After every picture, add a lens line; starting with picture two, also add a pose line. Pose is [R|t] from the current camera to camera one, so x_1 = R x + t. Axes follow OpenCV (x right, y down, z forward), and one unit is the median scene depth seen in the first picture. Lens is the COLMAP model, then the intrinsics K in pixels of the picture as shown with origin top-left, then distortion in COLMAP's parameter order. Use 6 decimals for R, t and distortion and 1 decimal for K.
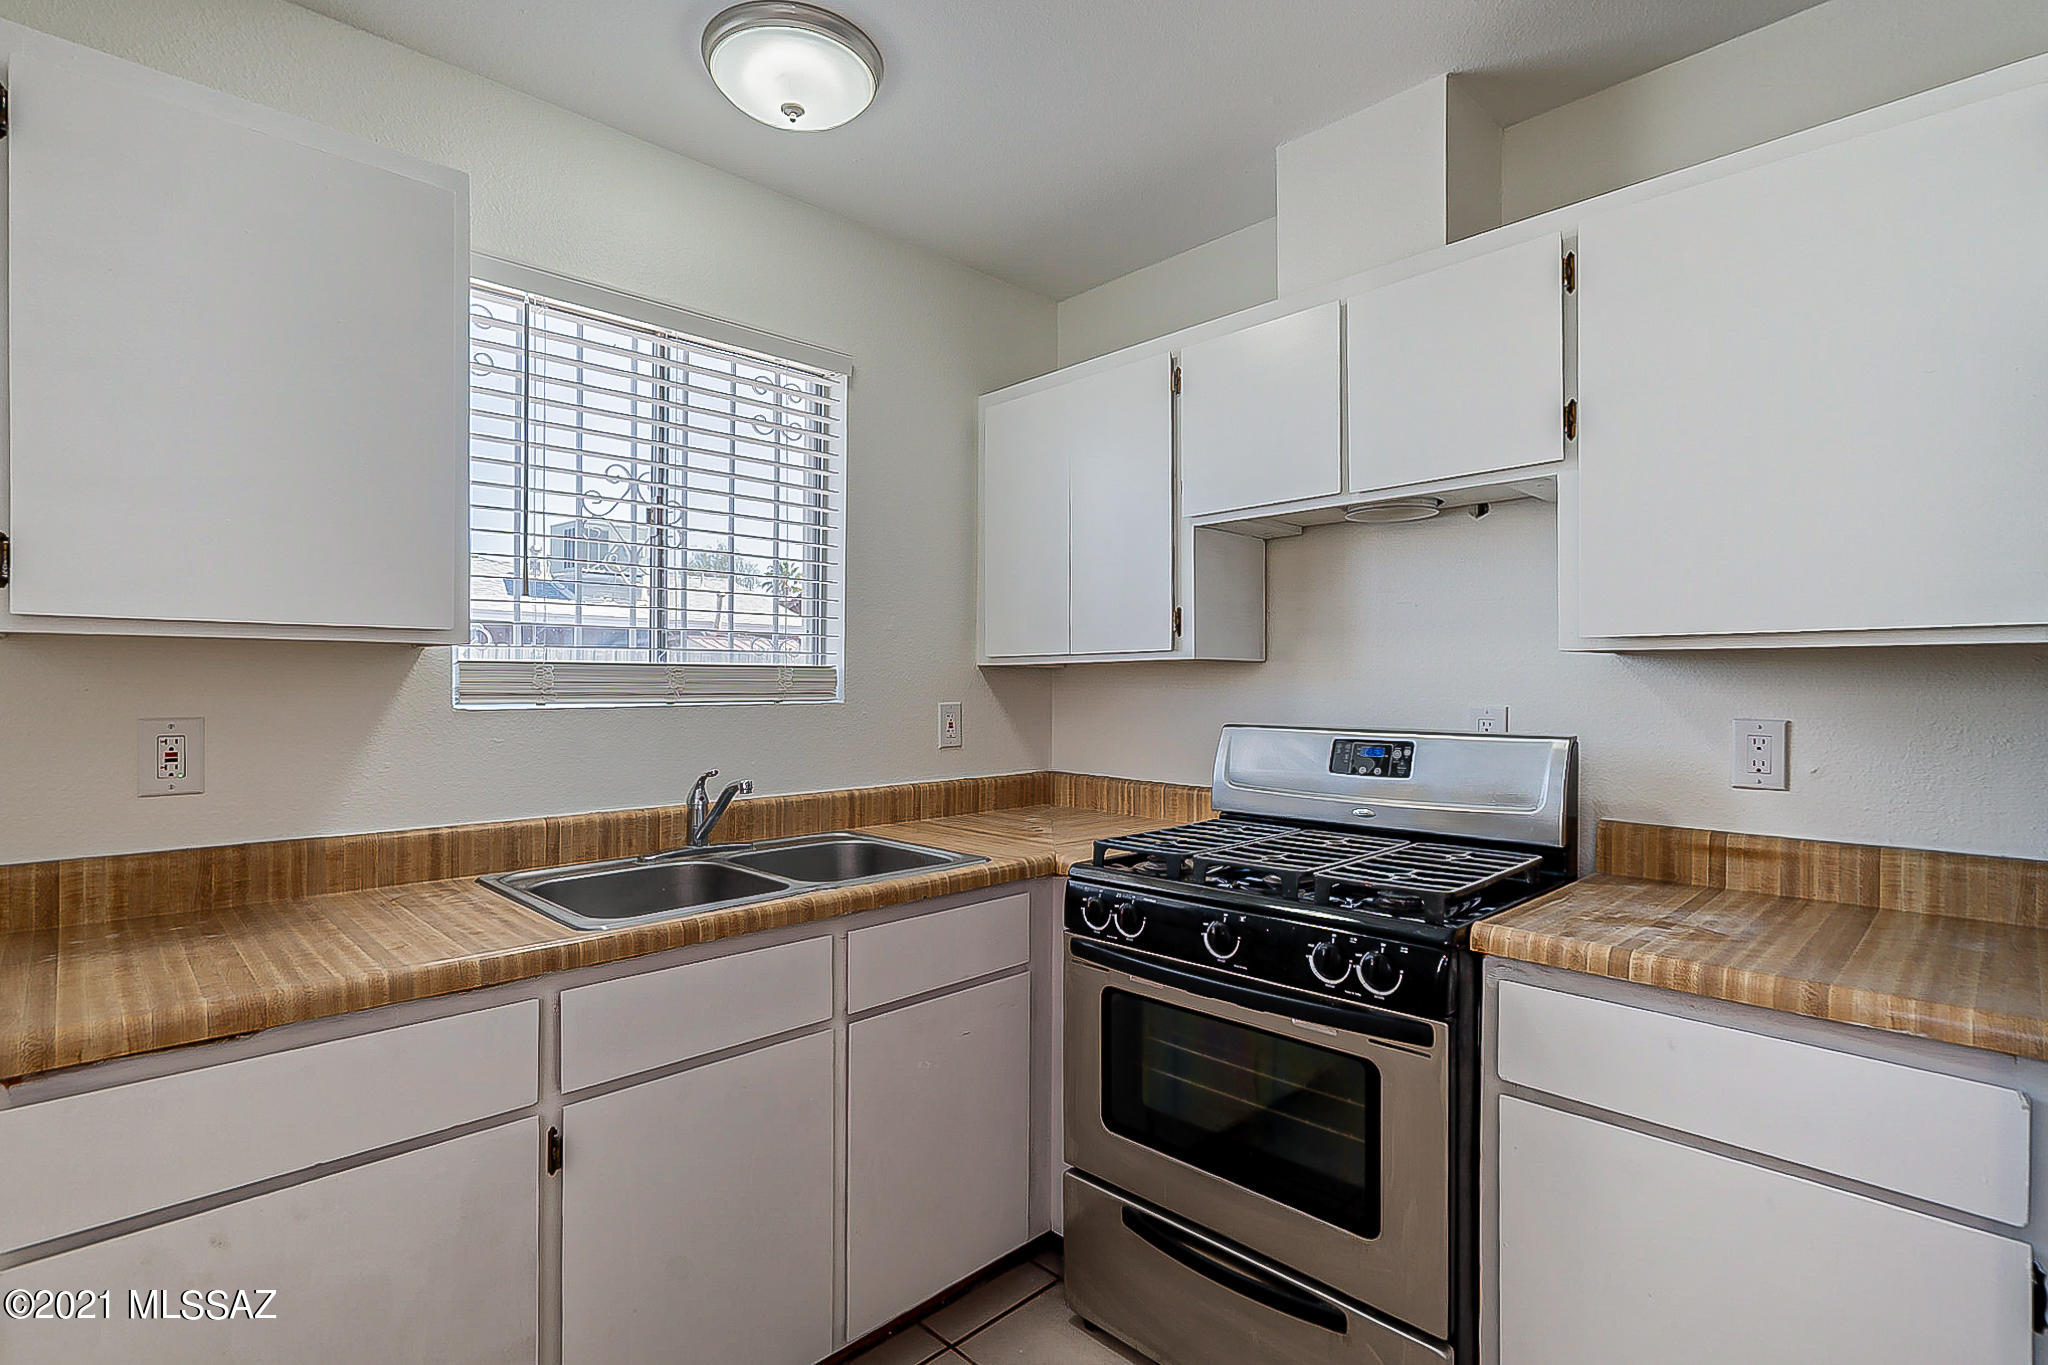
lens RADIAL K [[957.6, 0, 1003.1], [0, 957.6, 693.3], [0, 0, 1]] dist [0.000168, 0.004421]
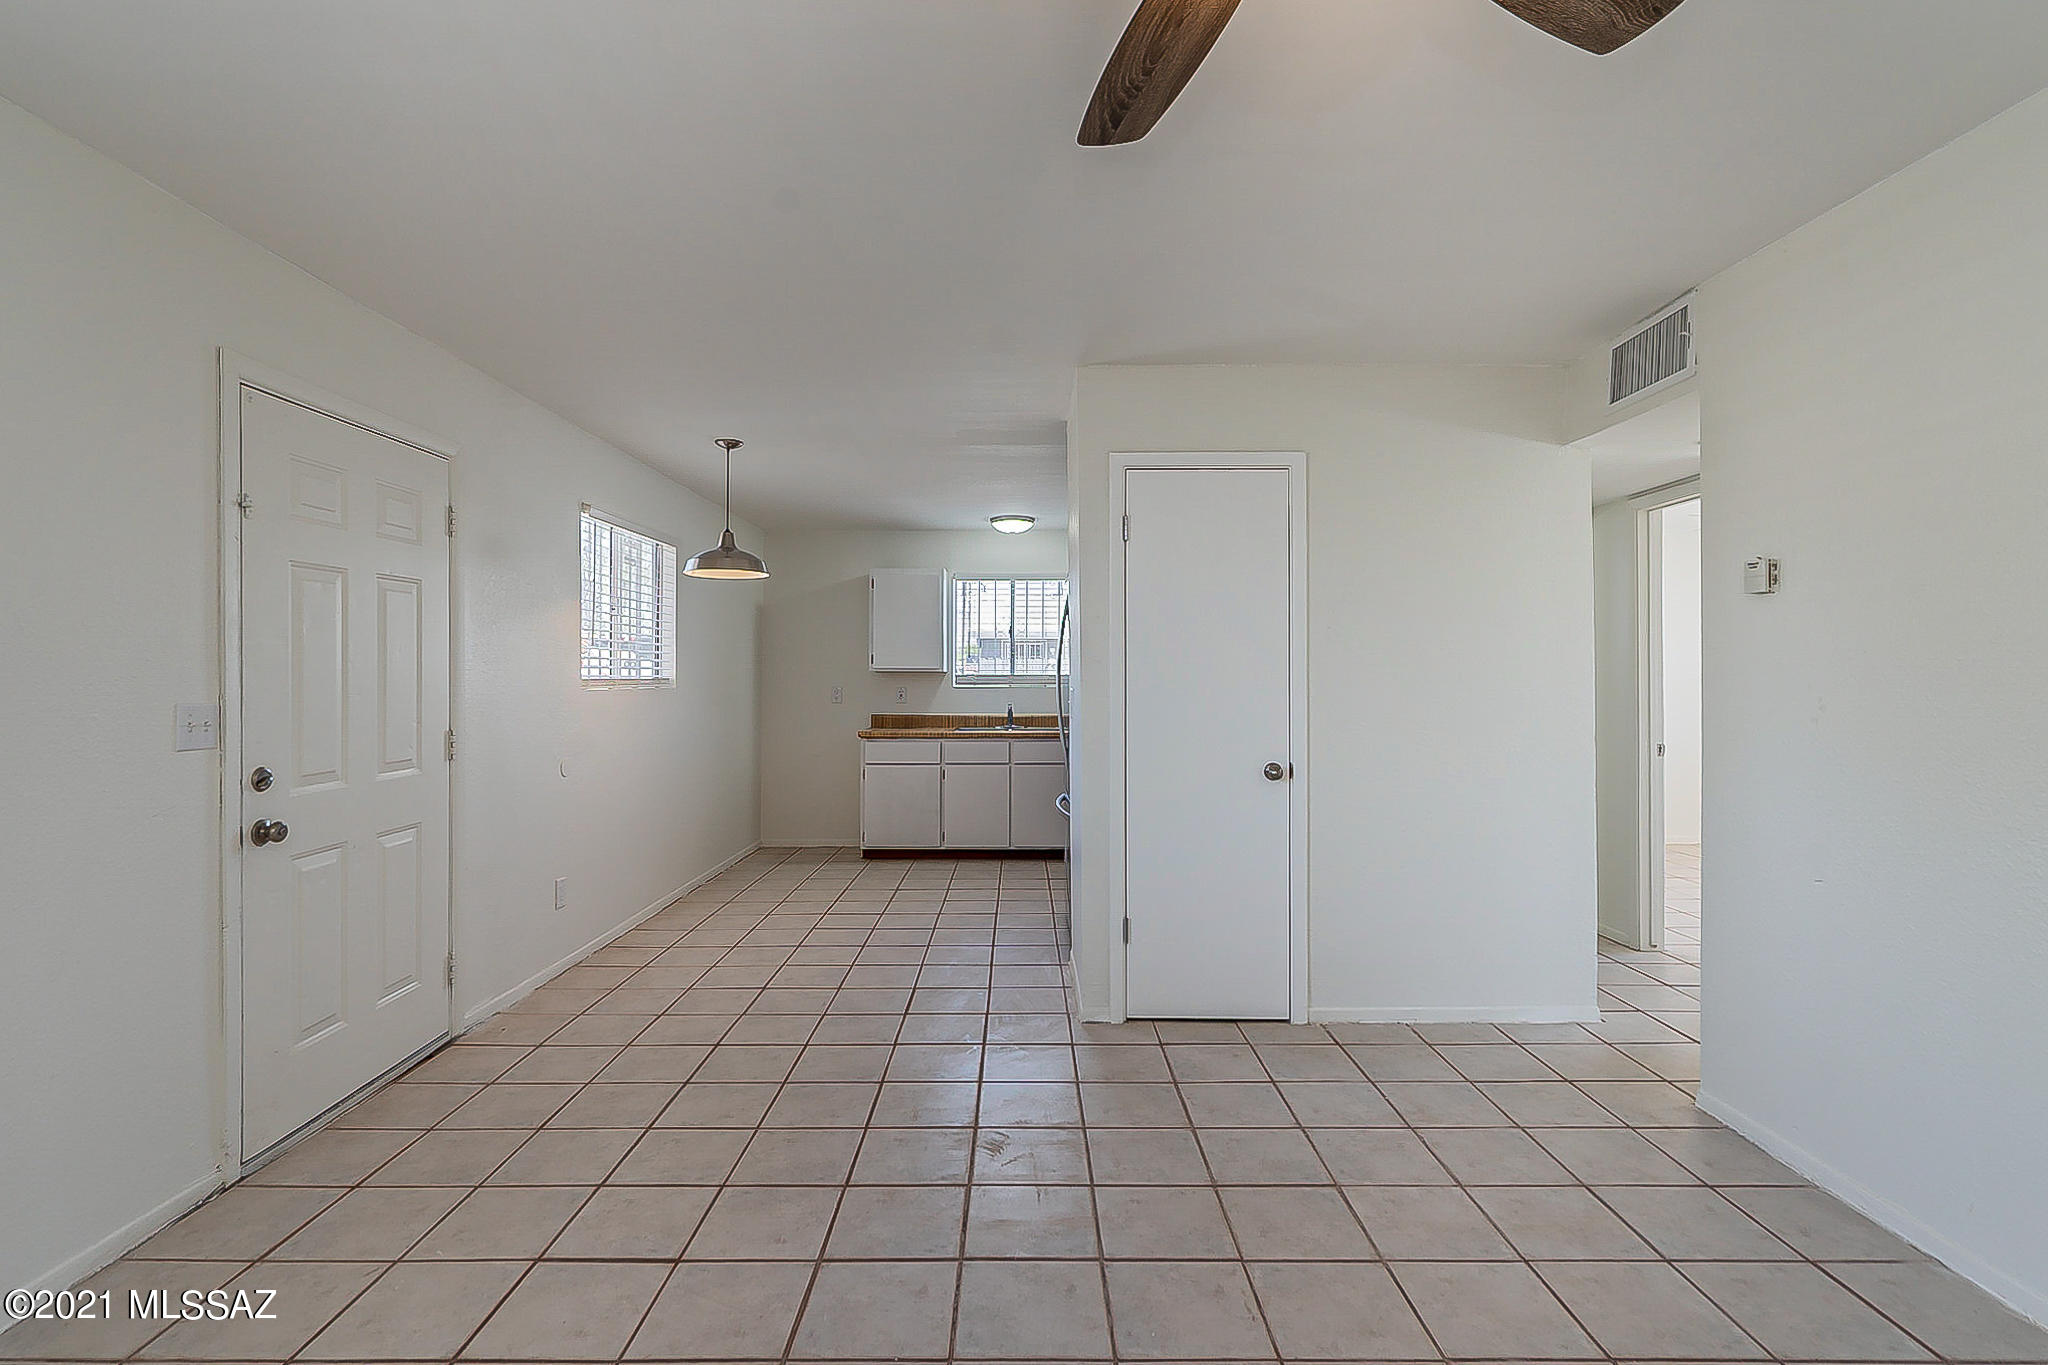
lens RADIAL K [[957.6, 0, 1018.6], [0, 957.6, 656.5], [0, 0, 1]] dist [0.000168, 0.004421]
pose [[0.719748, -0.023689, -0.693831, 2.401170], [-0.003739, 0.999271, -0.037996, 0.040487], [0.694225, 0.029942, 0.719135, -1.700397]]
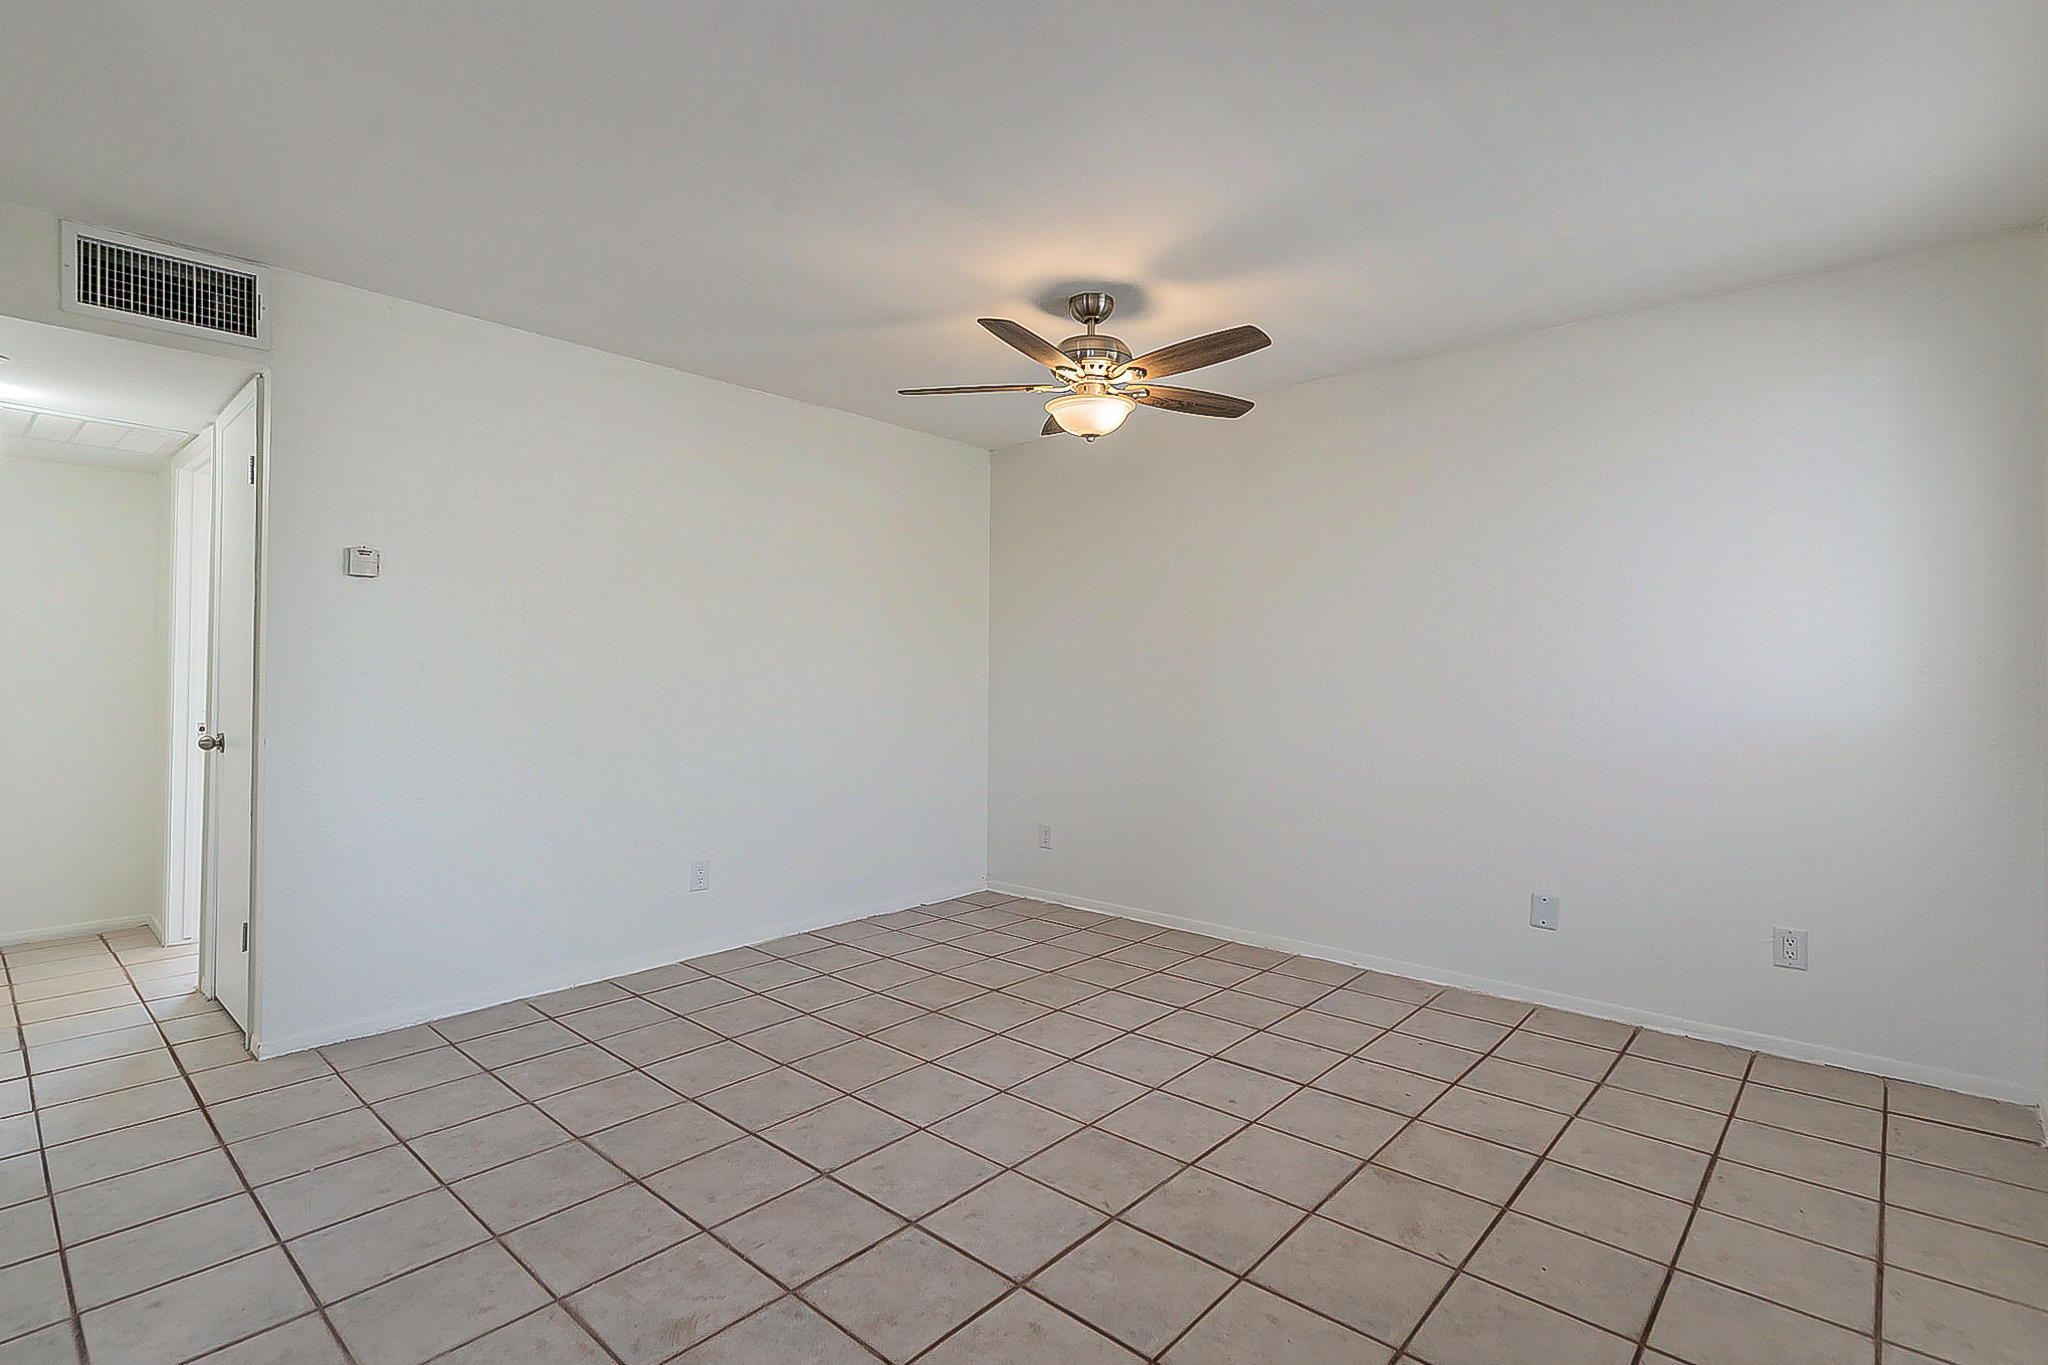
lens RADIAL K [[957.6, 0, 1021.2], [0, 957.6, 685.2], [0, 0, 1]] dist [0.000168, 0.004421]
pose [[-0.076050, -0.014663, 0.996996, 0.434562], [0.012092, 0.999805, 0.015626, 0.067204], [-0.997031, 0.013244, -0.075858, -0.963315]]
